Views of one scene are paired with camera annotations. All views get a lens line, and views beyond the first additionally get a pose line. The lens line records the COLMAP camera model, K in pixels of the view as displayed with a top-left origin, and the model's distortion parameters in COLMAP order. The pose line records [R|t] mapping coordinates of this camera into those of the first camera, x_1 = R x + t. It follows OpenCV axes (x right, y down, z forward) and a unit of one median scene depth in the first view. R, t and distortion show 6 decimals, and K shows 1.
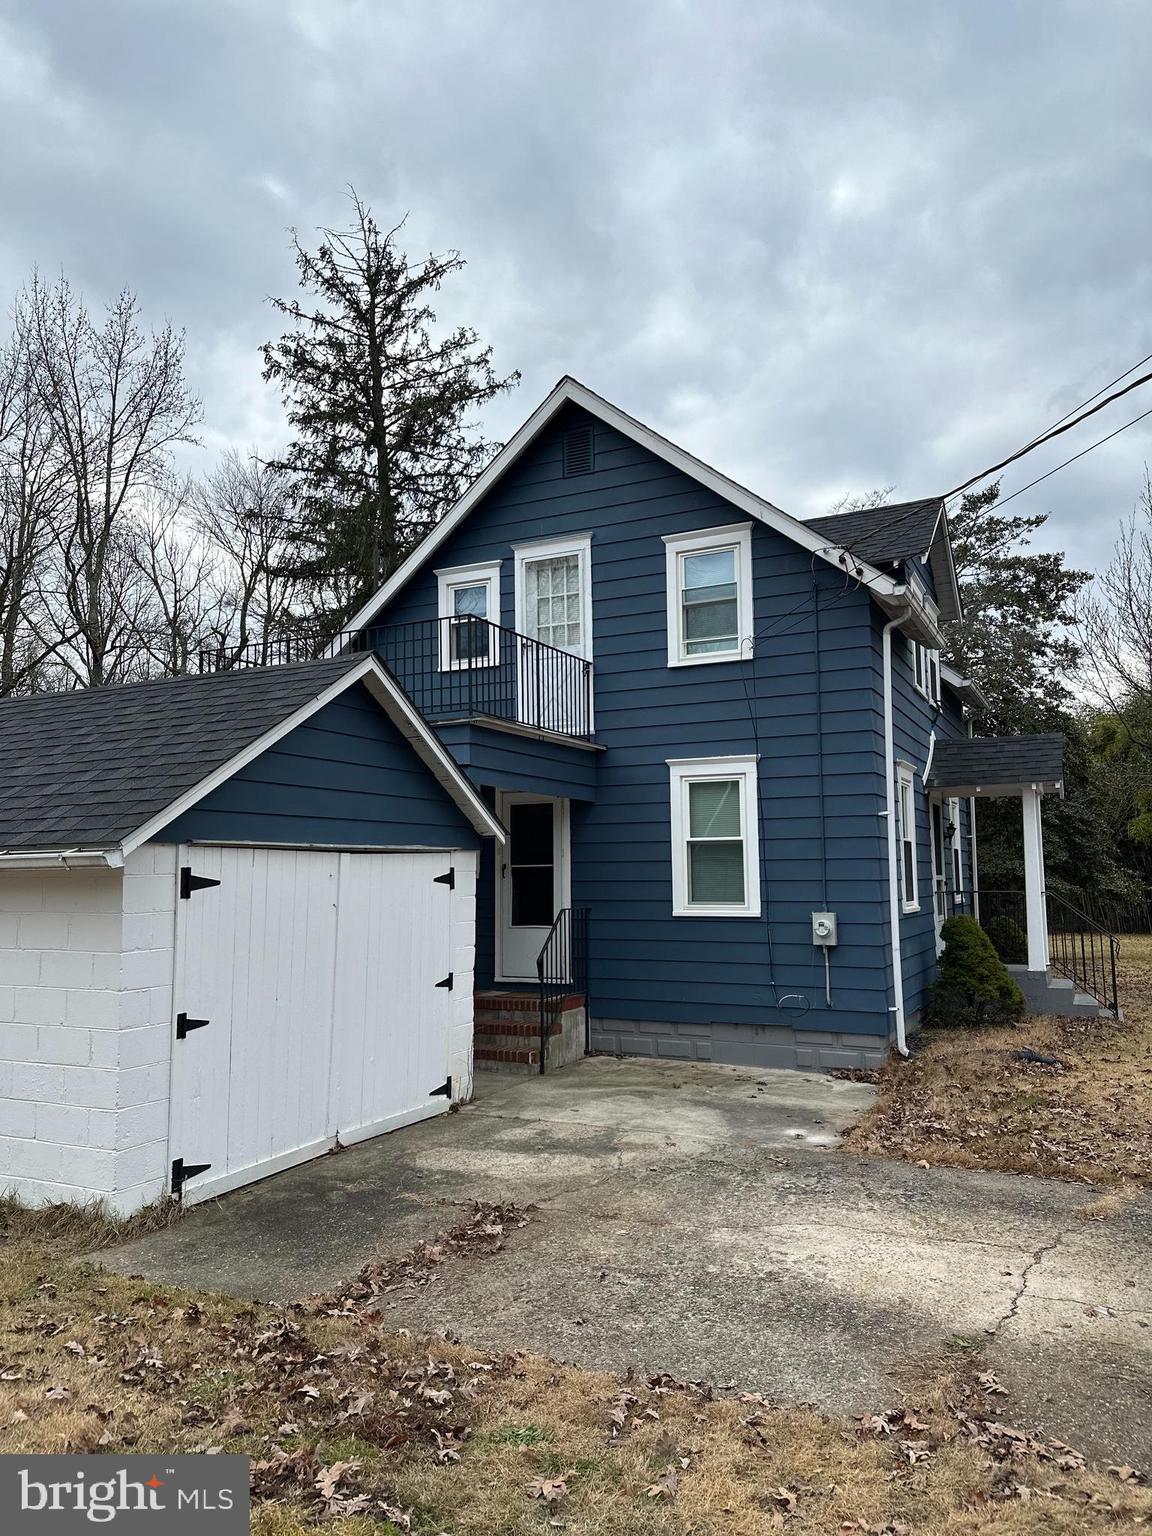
lens RADIAL K [[1052.8, 0, 576.0], [0, 1052.8, 768.0], [0, 0, 1]] dist [0.000312, -0.000271]
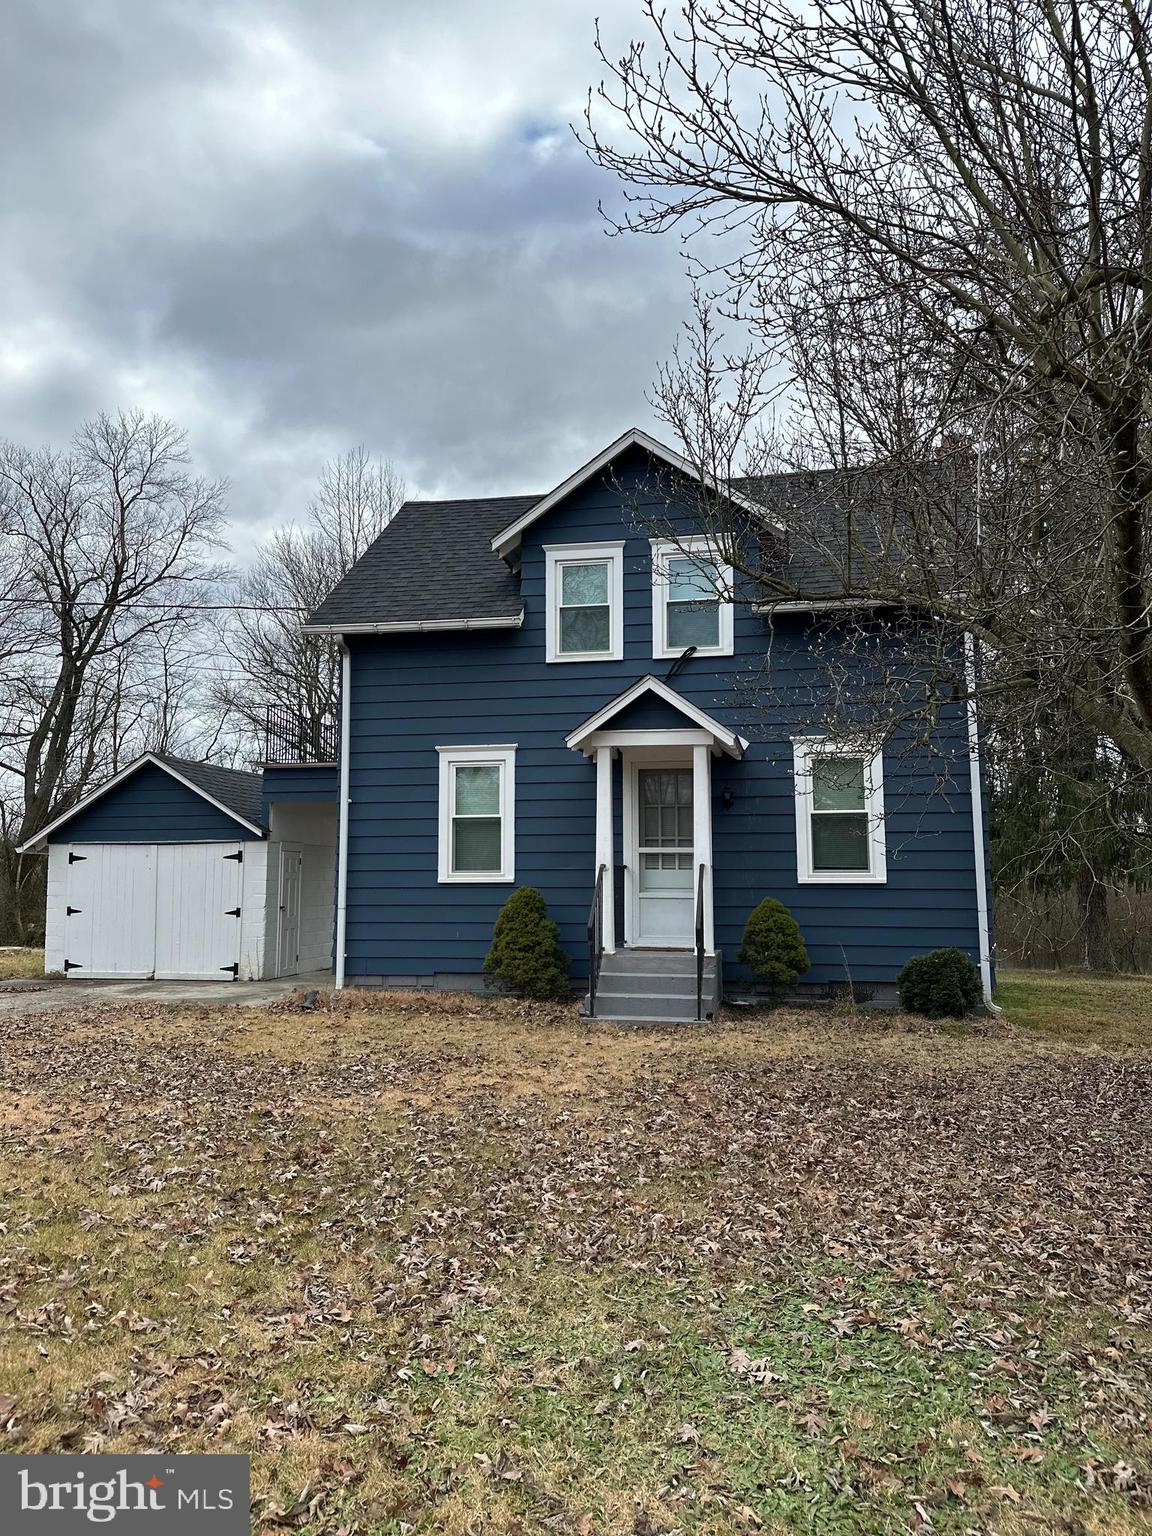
lens RADIAL K [[1052.8, 0, 576.0], [0, 1052.8, 768.0], [0, 0, 1]] dist [0.000312, -0.000271]
pose [[0.267428, -0.095780, -0.958806, 1.761011], [0.099601, 0.992465, -0.071361, 0.137579], [0.958416, -0.076414, 0.274953, 1.038705]]
